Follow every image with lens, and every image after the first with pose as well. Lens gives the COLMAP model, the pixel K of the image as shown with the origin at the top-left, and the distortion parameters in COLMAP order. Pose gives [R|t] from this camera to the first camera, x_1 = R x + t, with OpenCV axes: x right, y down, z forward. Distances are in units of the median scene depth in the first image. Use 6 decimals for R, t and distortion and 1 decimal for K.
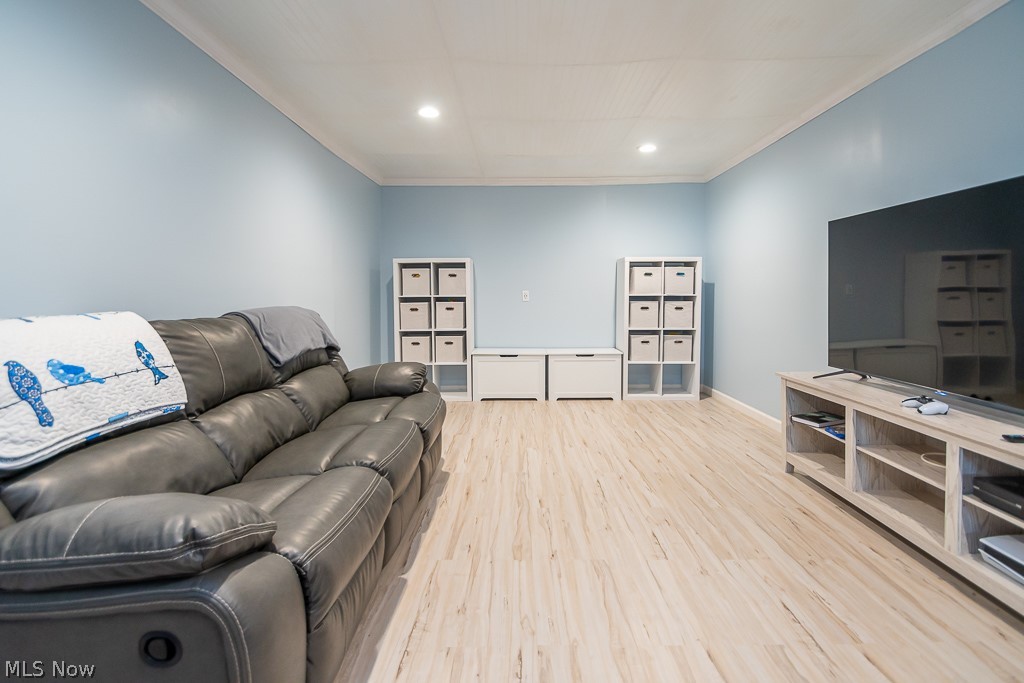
lens RADIAL K [[455.3, 0, 529.1], [0, 455.3, 301.0], [0, 0, 1]] dist [0.010336, -0.005173]
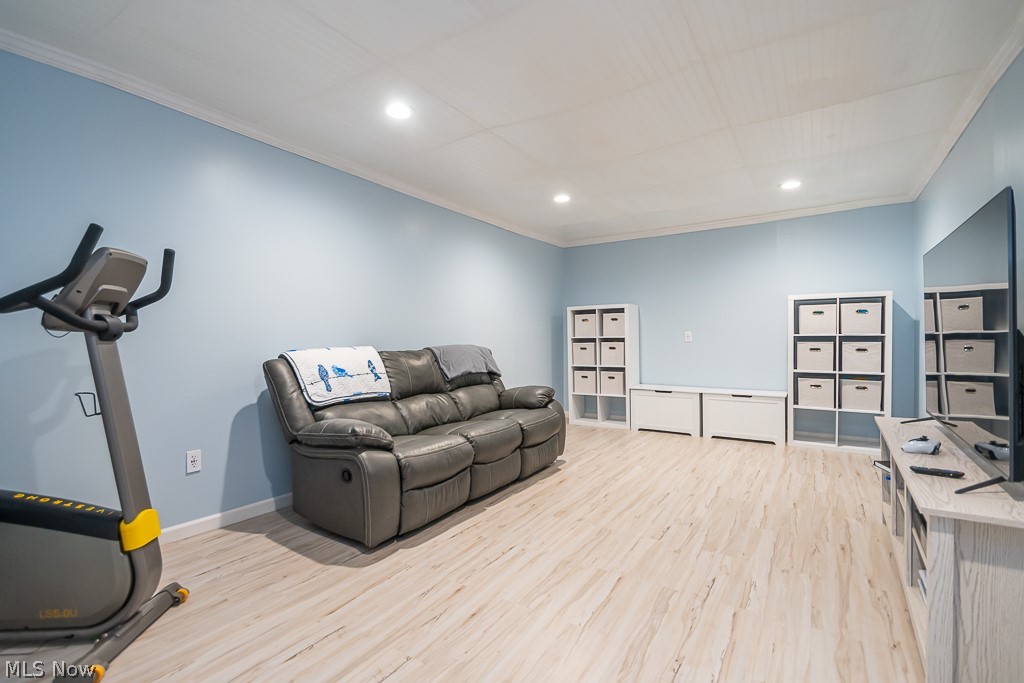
lens RADIAL K [[455.3, 0, 511.6], [0, 455.3, 339.2], [0, 0, 1]] dist [0.010336, -0.005173]
pose [[0.843643, -0.001512, -0.536902, 0.466643], [-0.001833, 0.999982, -0.005696, 0.002512], [0.536901, 0.005790, 0.843626, -0.231158]]
